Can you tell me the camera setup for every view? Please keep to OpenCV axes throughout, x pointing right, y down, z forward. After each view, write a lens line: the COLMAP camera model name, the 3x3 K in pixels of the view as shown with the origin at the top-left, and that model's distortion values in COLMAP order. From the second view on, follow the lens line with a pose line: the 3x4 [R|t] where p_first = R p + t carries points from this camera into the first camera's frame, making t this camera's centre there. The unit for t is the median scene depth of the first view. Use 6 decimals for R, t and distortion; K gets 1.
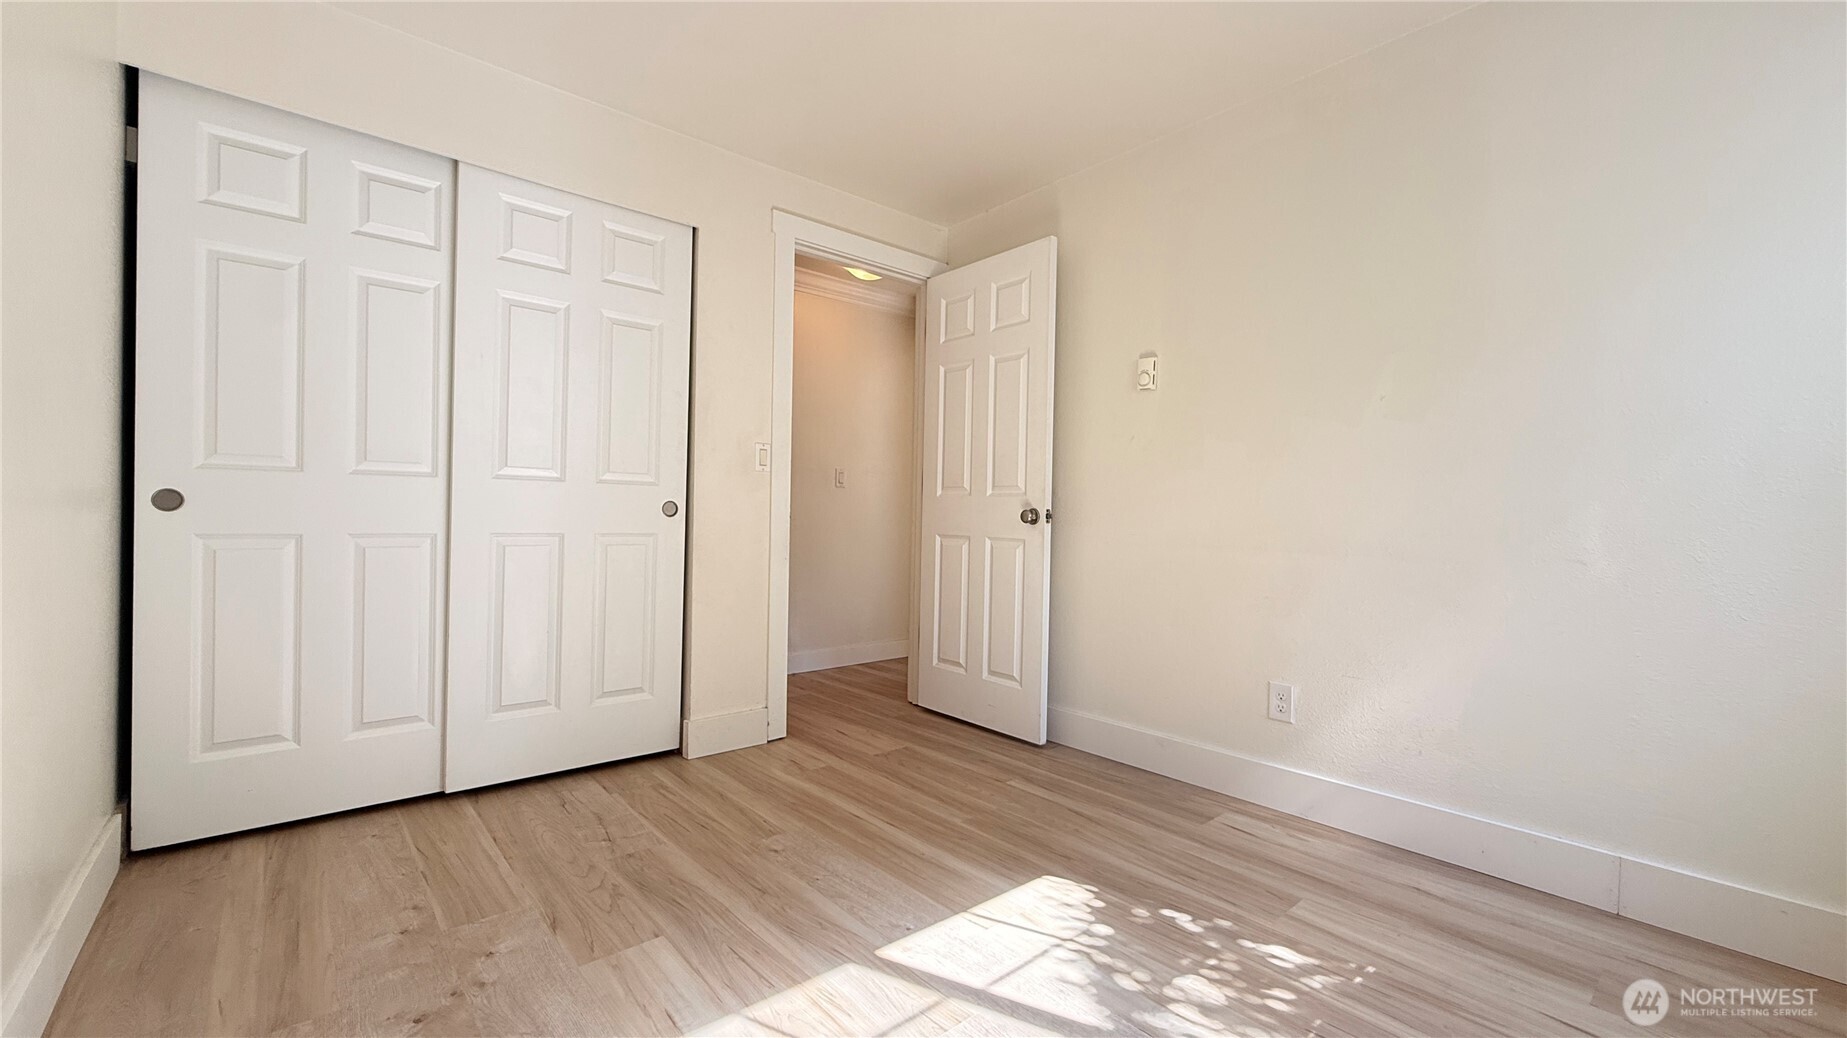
lens RADIAL K [[739.1, 0, 923.2], [0, 739.1, 517.4], [0, 0, 1]] dist [0.000975, -0.000602]
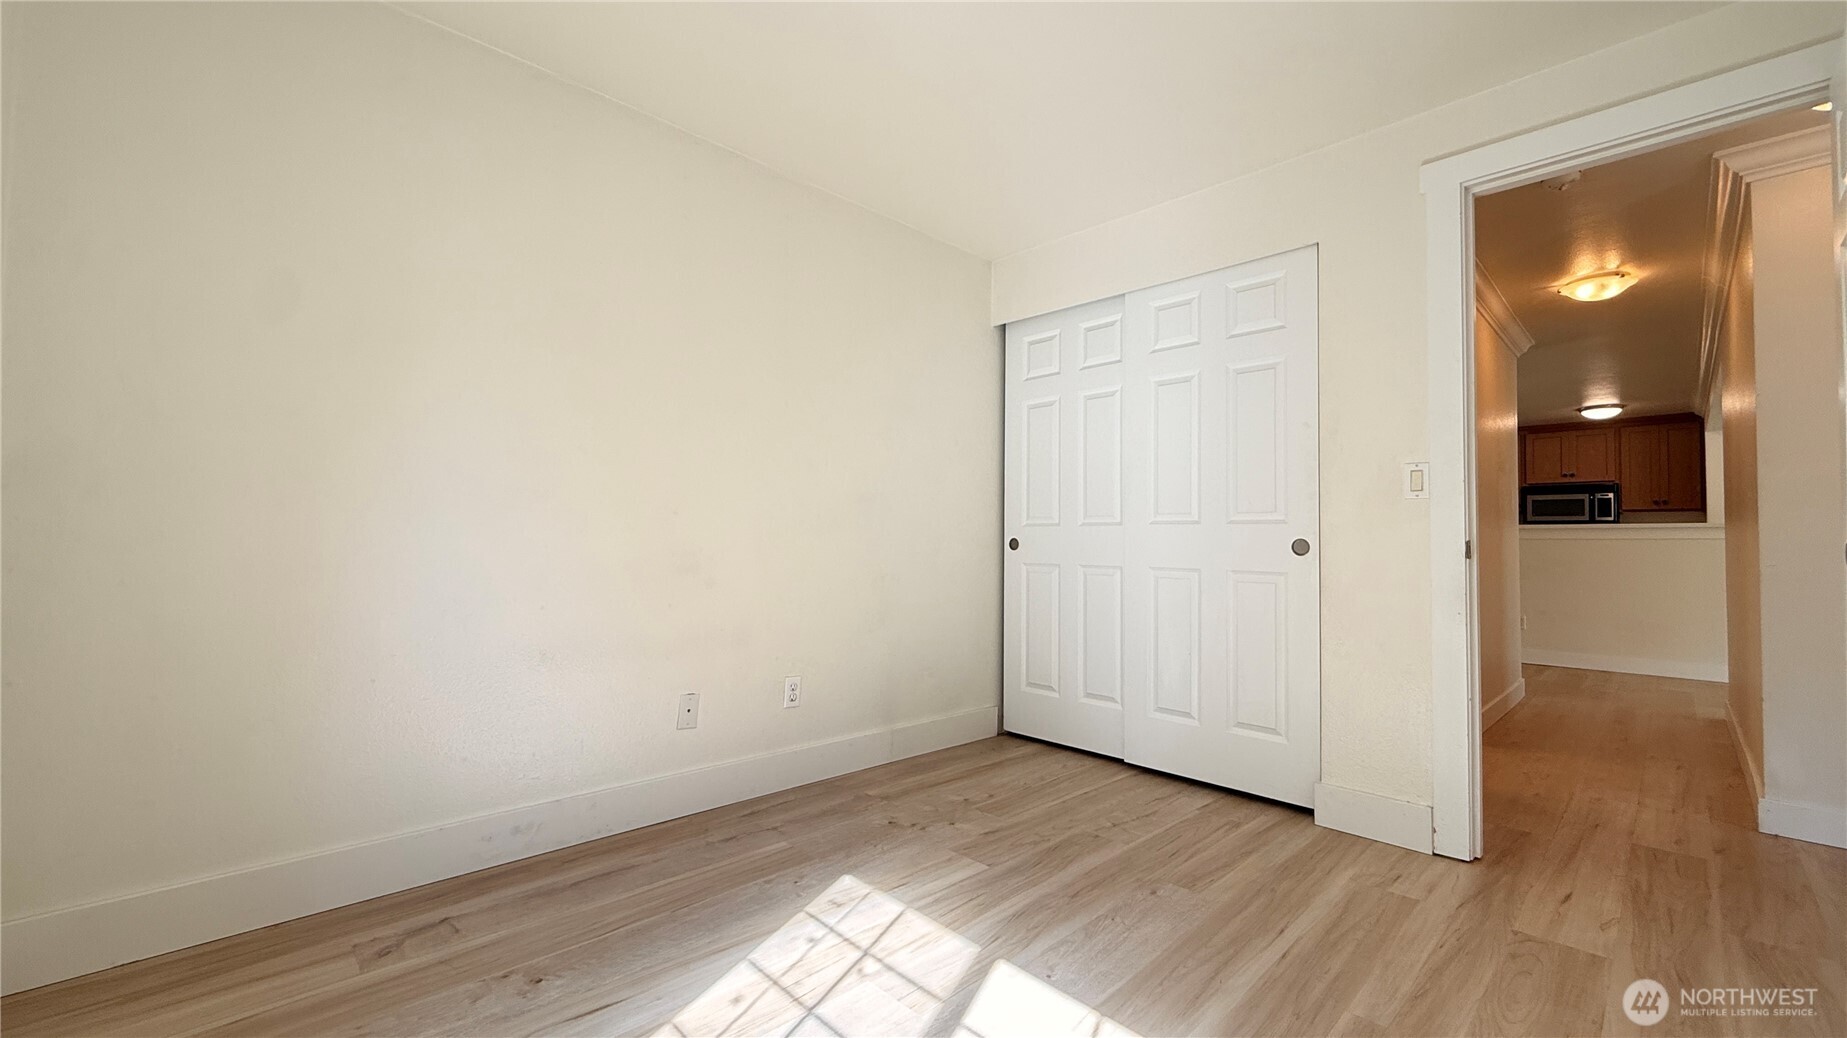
lens RADIAL K [[739.1, 0, 926.0], [0, 739.1, 521.7], [0, 0, 1]] dist [0.000975, -0.000602]
pose [[0.060807, -0.047844, -0.997002, 0.757295], [-0.017246, 0.998651, -0.048975, 0.013787], [0.998001, 0.020173, 0.059900, 0.613341]]
